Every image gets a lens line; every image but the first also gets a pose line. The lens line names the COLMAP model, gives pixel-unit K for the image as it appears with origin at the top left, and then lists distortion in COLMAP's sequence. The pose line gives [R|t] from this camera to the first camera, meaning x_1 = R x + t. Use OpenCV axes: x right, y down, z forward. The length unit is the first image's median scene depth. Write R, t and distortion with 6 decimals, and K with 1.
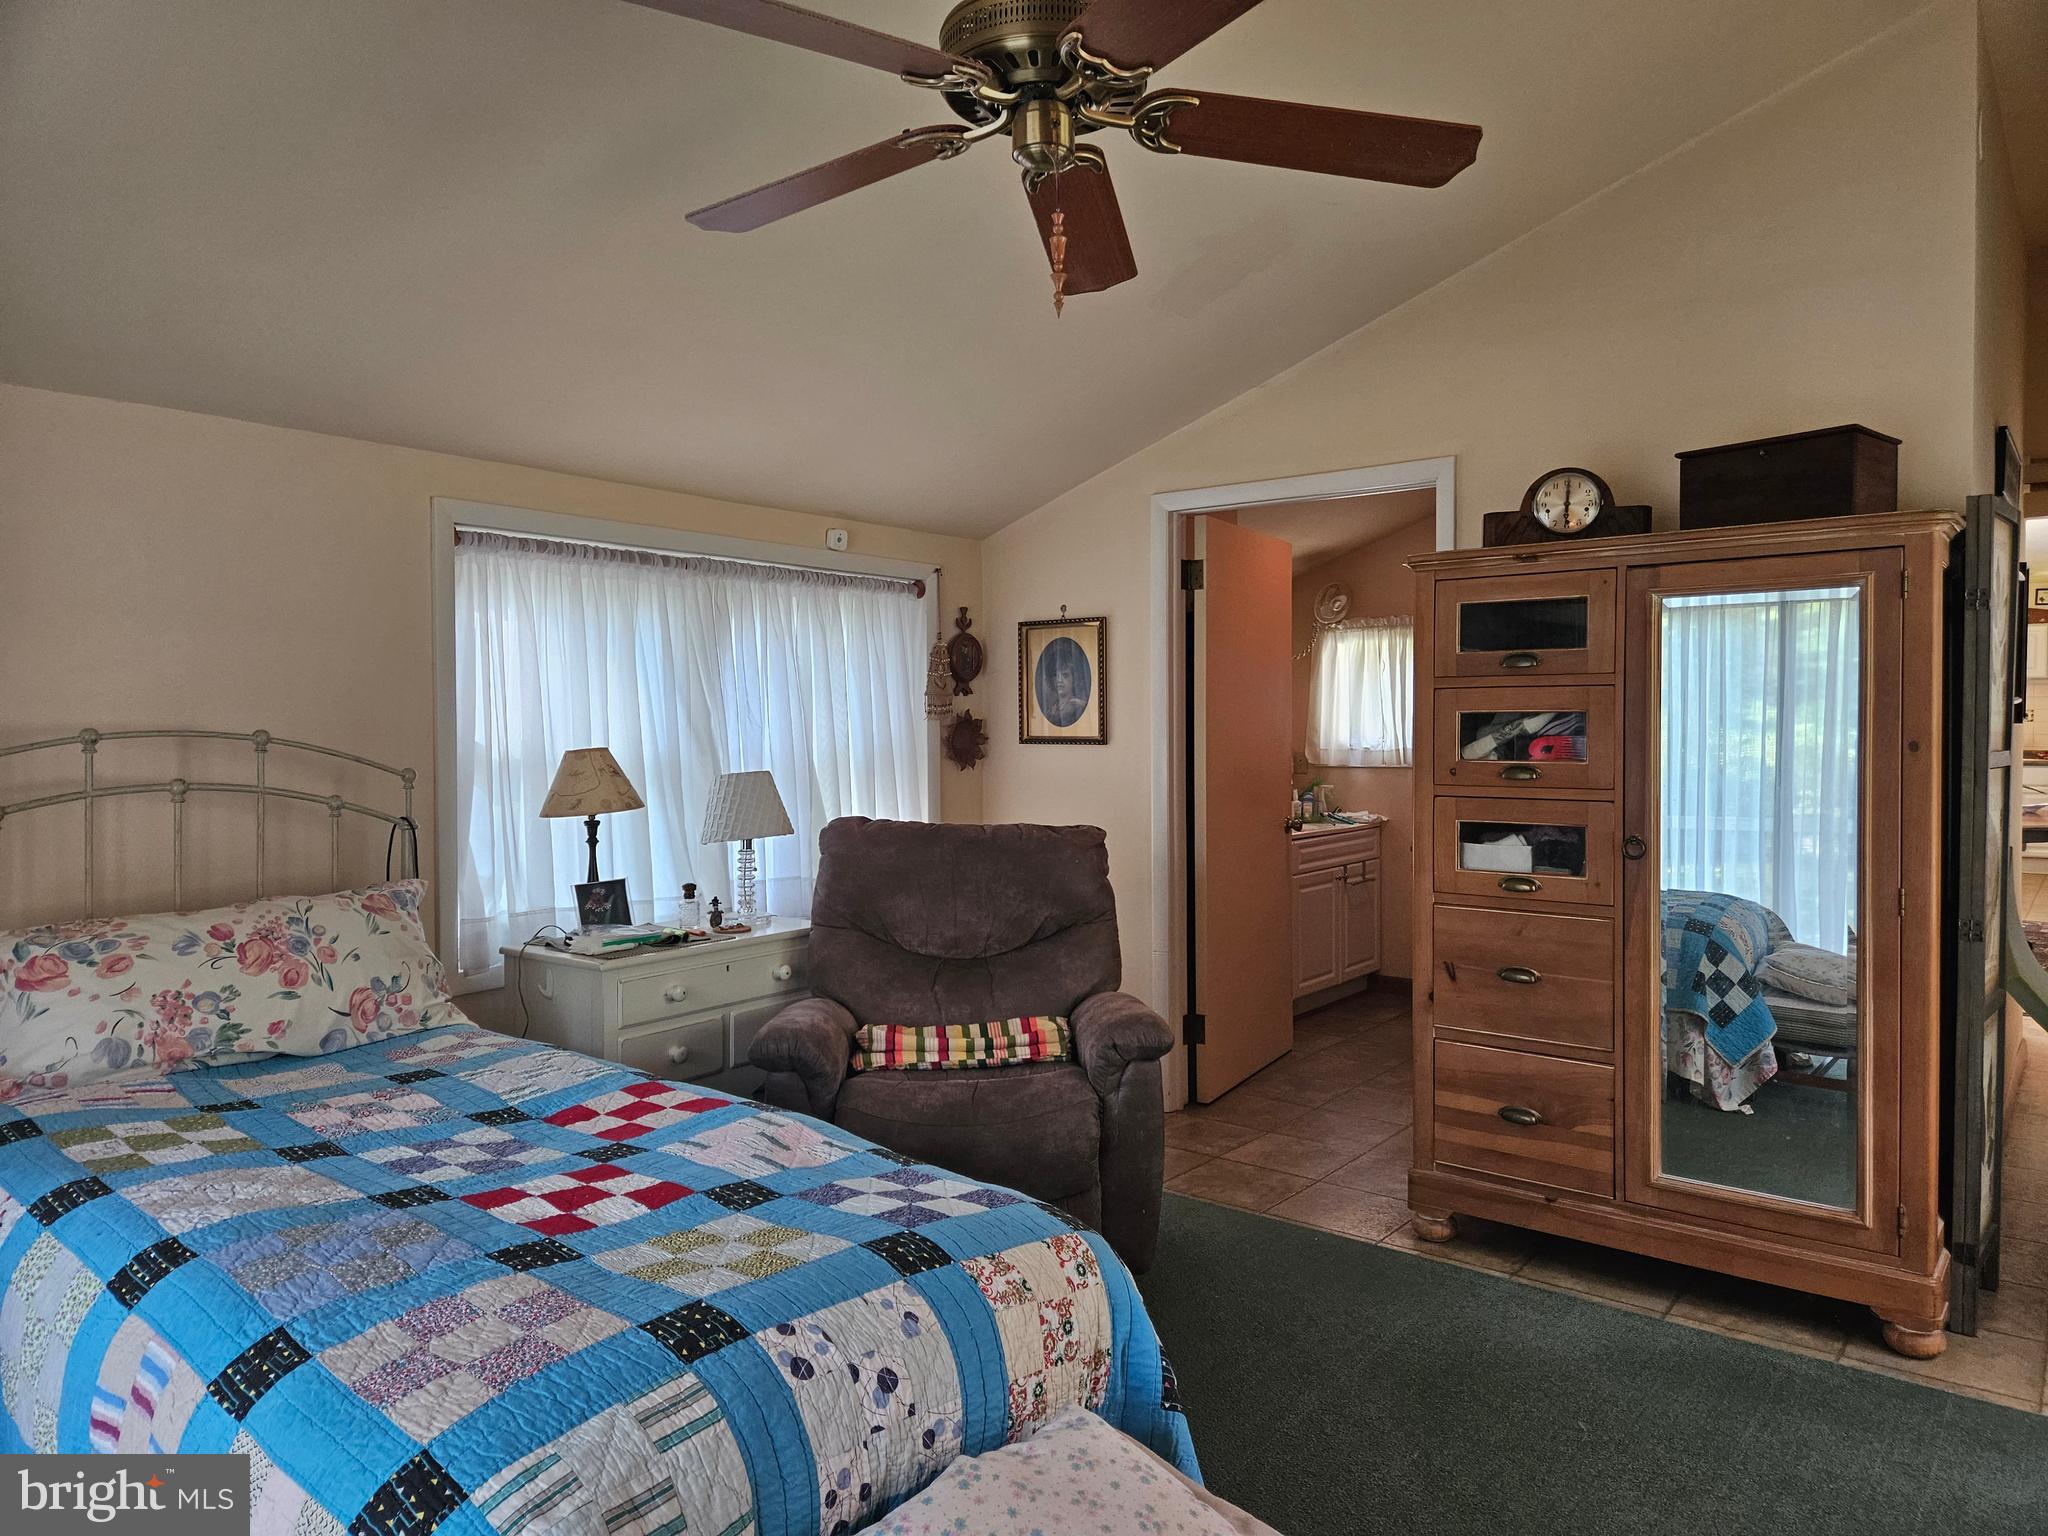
lens RADIAL K [[1369.3, 0, 1023.6], [0, 1369.3, 754.0], [0, 0, 1]] dist [0.079930, -0.066977]
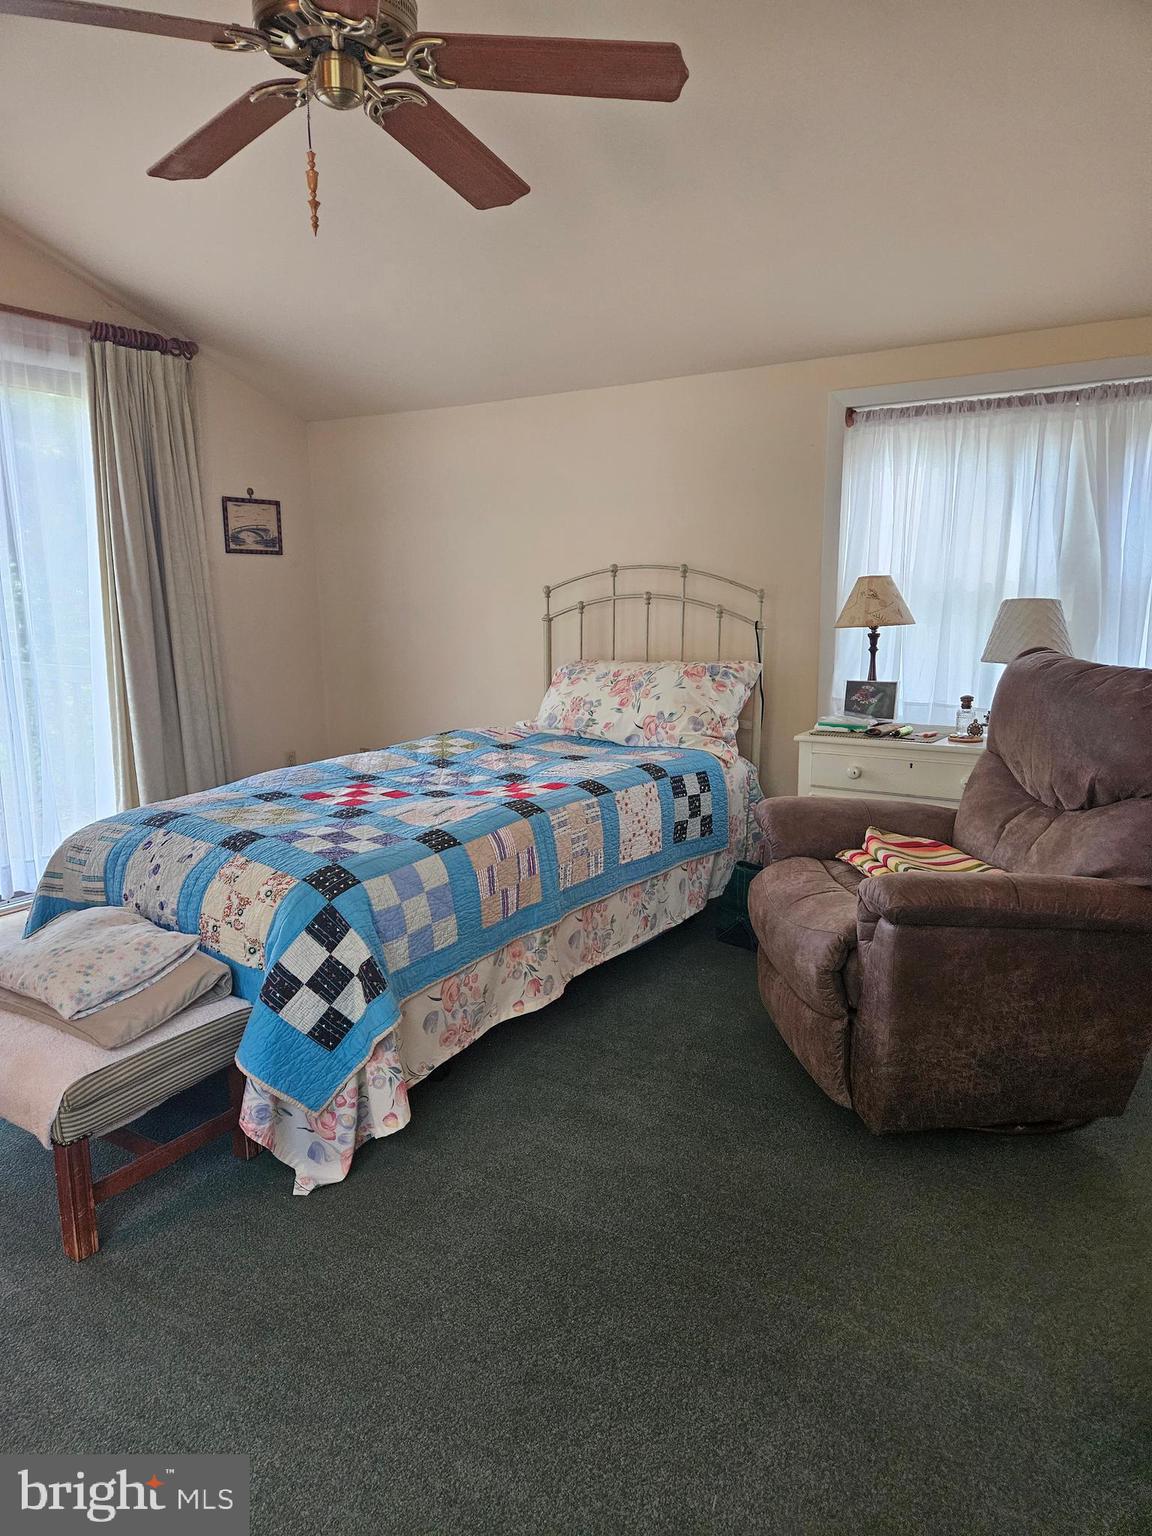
lens RADIAL K [[1026.9, 0, 571.8], [0, 1026.9, 758.5], [0, 0, 1]] dist [0.079930, -0.066977]
pose [[0.086574, 0.175073, -0.980742, 0.746921], [-0.016720, 0.984555, 0.174278, -0.000207], [0.996105, 0.001310, 0.088164, 0.753789]]
